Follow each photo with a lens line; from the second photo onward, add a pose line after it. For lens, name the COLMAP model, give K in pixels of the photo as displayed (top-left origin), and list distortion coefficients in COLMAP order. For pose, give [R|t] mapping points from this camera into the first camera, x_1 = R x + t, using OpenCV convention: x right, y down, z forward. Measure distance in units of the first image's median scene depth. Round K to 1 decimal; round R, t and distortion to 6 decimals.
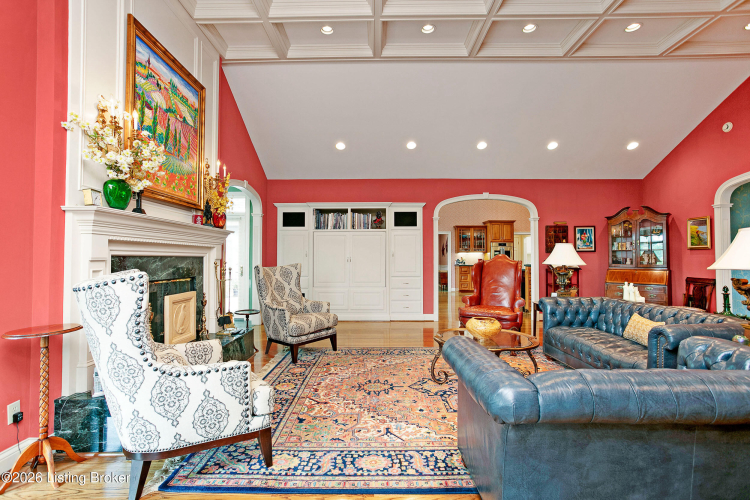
lens RADIAL K [[360.7, 0, 375.0], [0, 360.7, 250.0], [0, 0, 1]] dist [-0.050276, 0.030731]
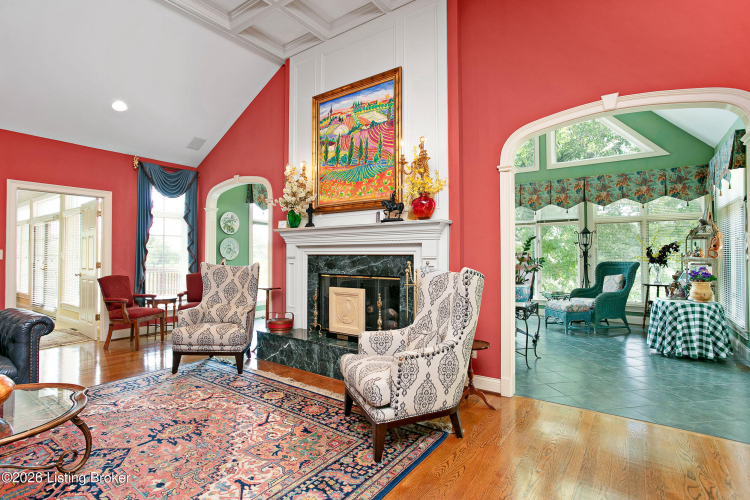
lens RADIAL K [[383.9, 0, 354.7], [0, 383.9, 247.0], [0, 0, 1]] dist [-0.002769, 0.022801]
pose [[-0.619456, -0.014805, -0.784892, 0.429286], [0.015659, 0.999390, -0.031210, 0.032598], [0.784875, -0.031624, -0.618847, 1.888430]]
